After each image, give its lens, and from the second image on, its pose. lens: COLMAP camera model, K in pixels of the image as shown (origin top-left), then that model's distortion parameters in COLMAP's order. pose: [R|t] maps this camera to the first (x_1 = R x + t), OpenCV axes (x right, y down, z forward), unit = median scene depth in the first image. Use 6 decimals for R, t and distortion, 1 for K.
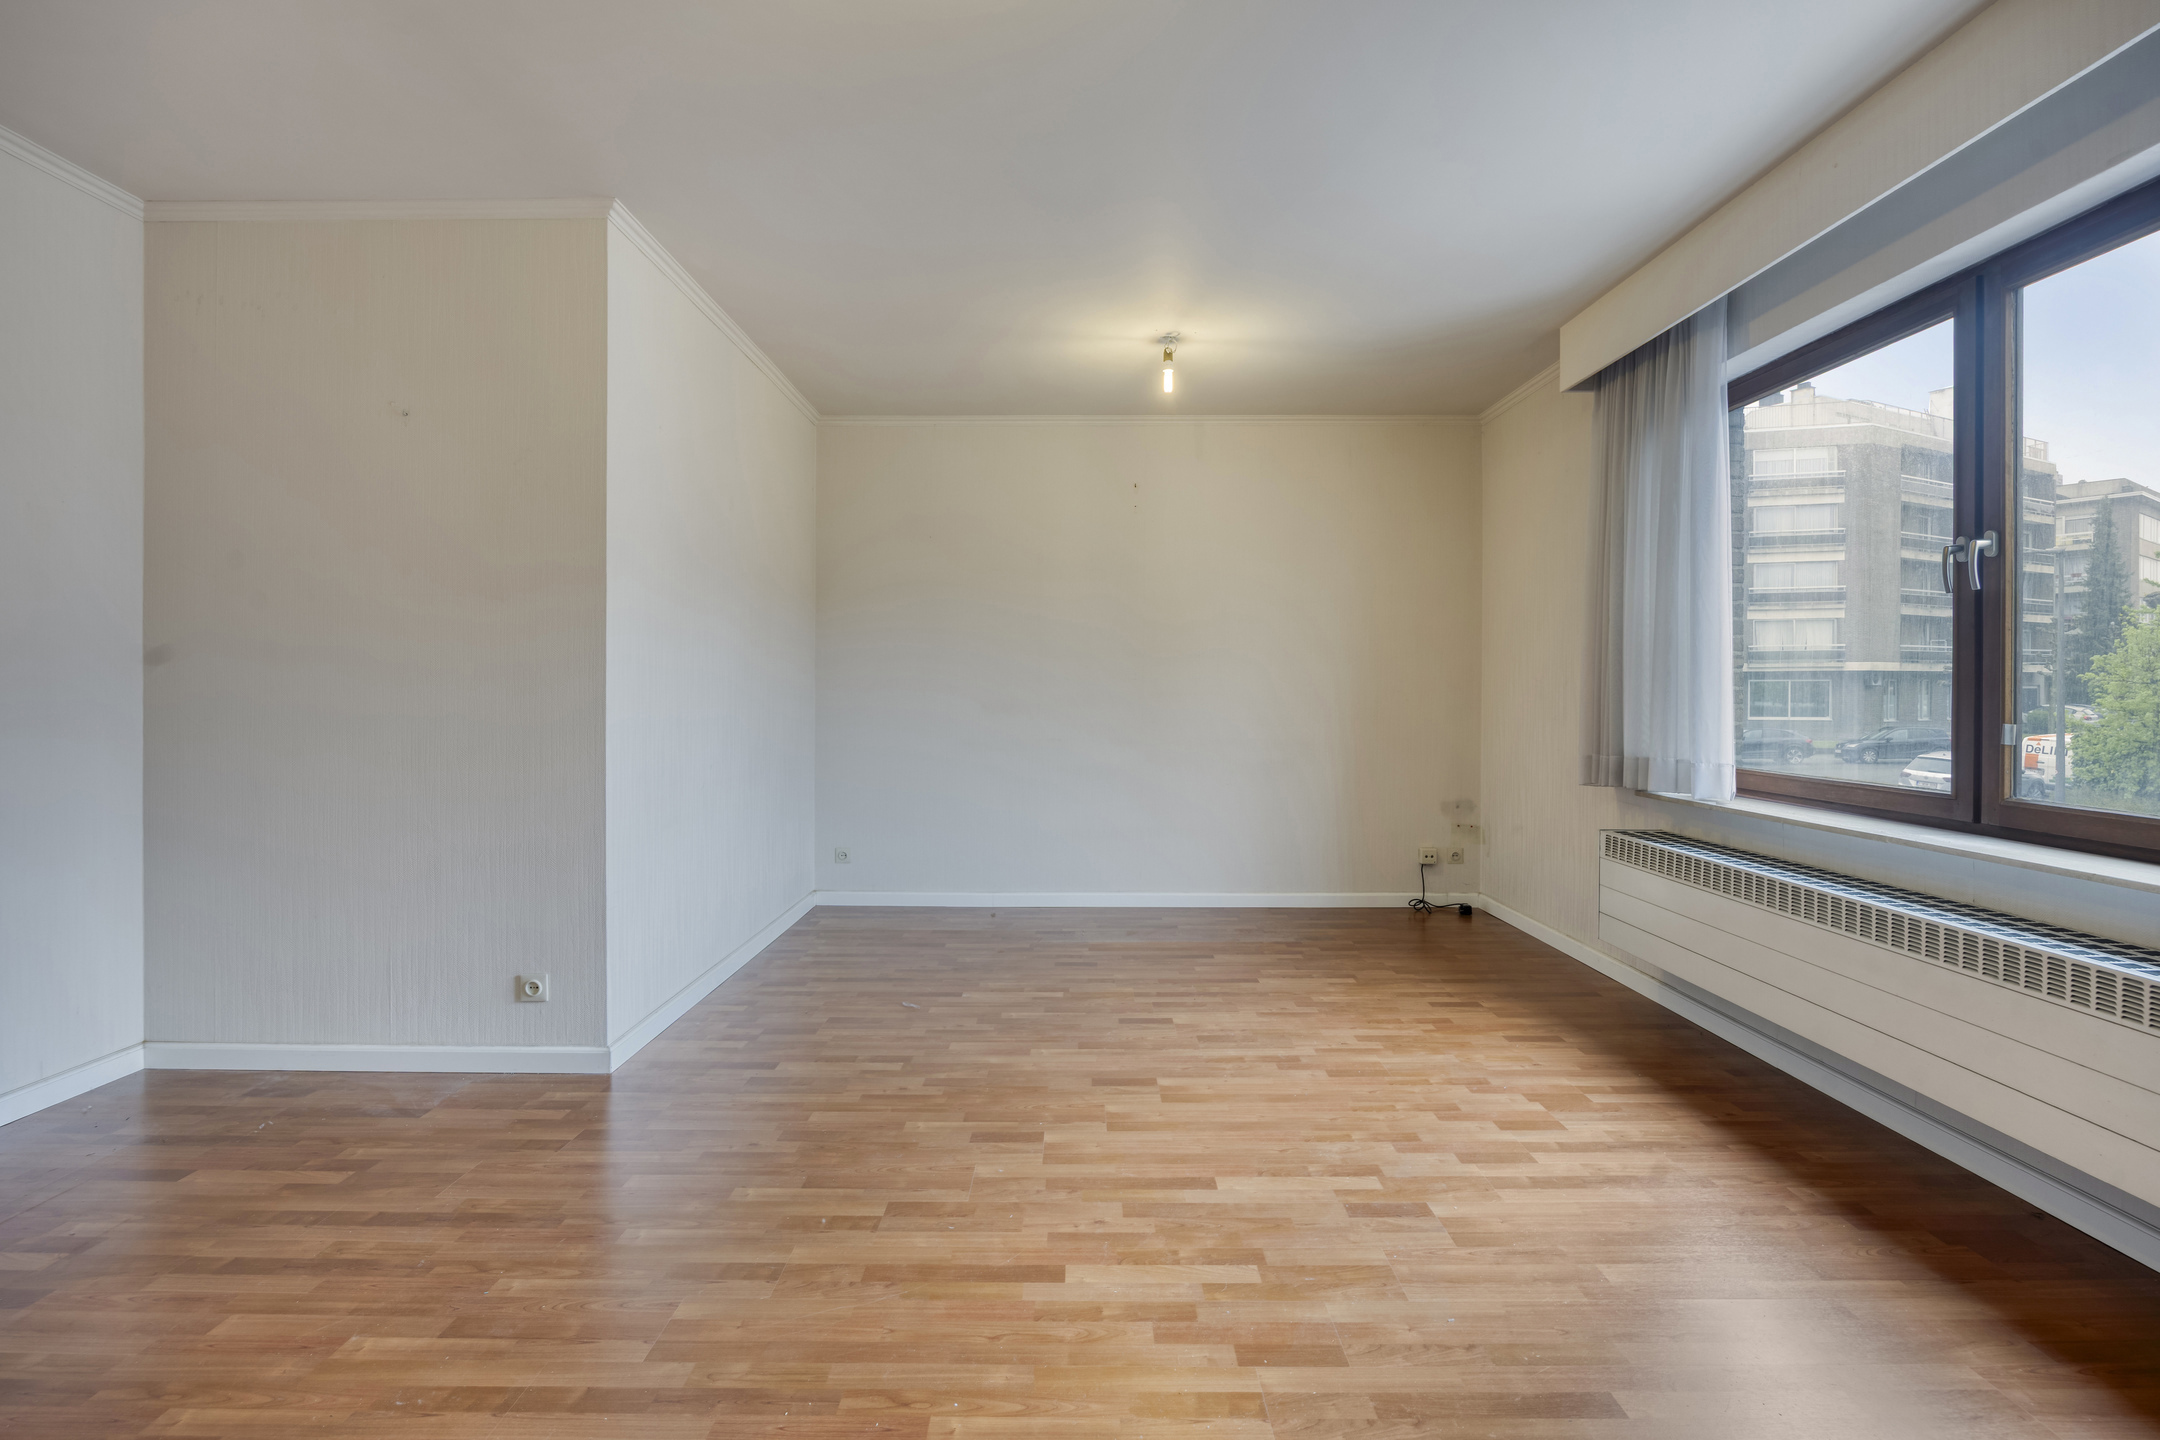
lens RADIAL K [[1054.6, 0, 1077.3], [0, 1054.6, 706.8], [0, 0, 1]] dist [-0.015776, 0.000121]
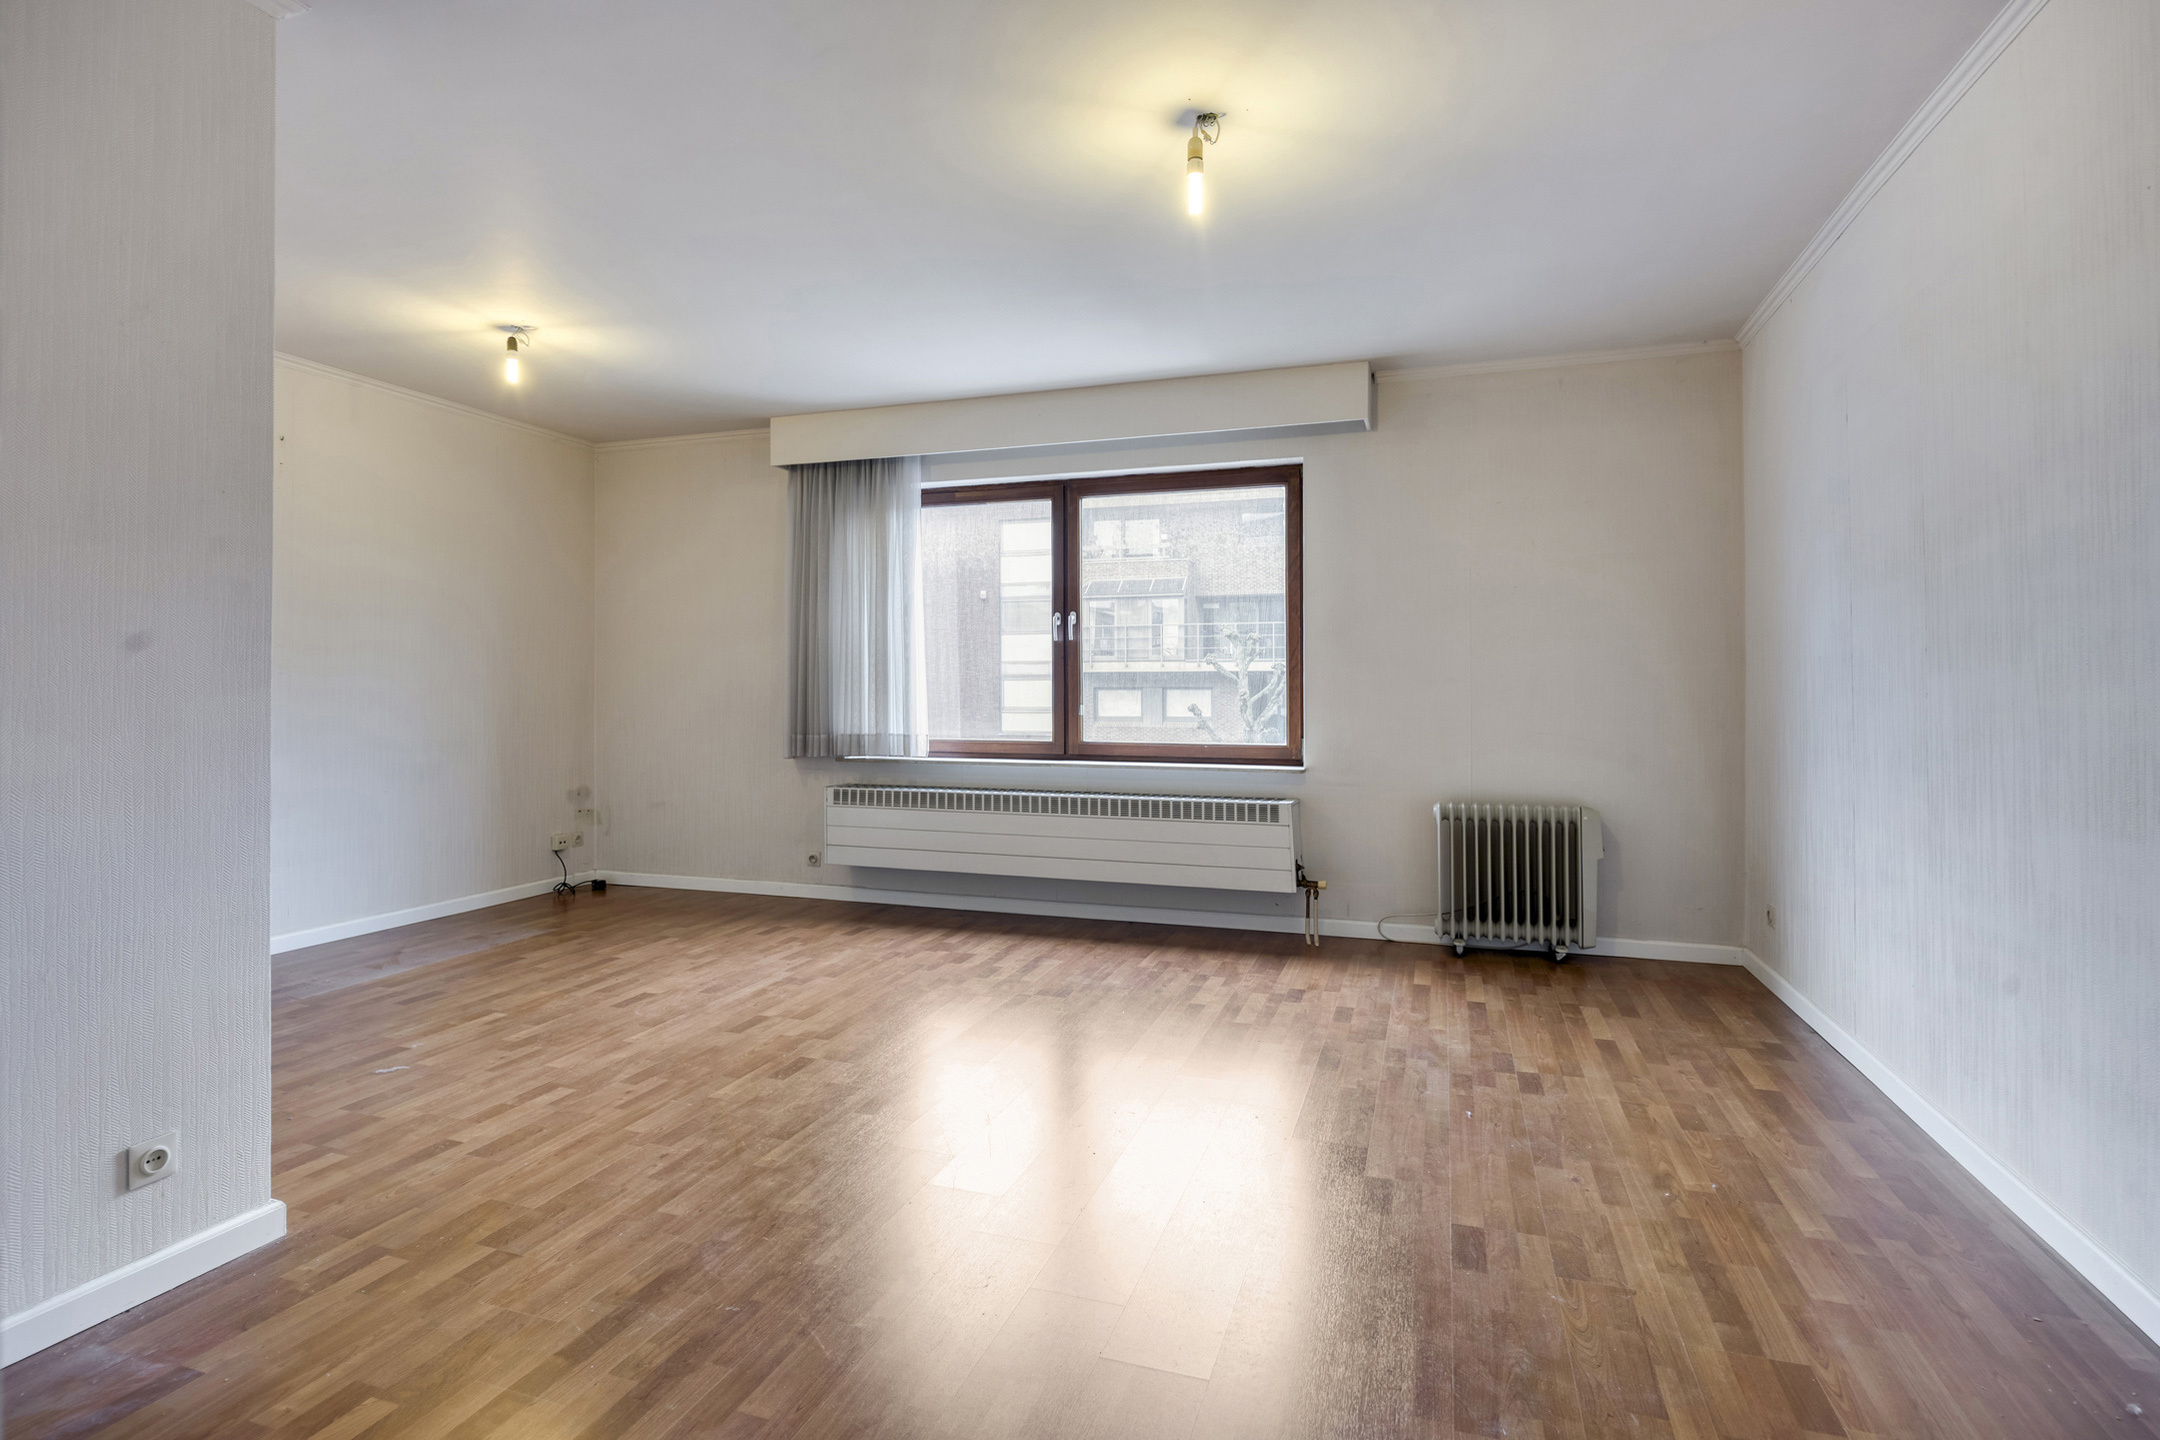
lens RADIAL K [[1074.7, 0, 1078.9], [0, 1074.7, 685.1], [0, 0, 1]] dist [0.000594, 0.000040]
pose [[0.316753, 0.005867, 0.948490, -0.864172], [0.011020, 0.999891, -0.009865, -0.002815], [-0.948444, 0.013577, 0.316654, 0.241642]]
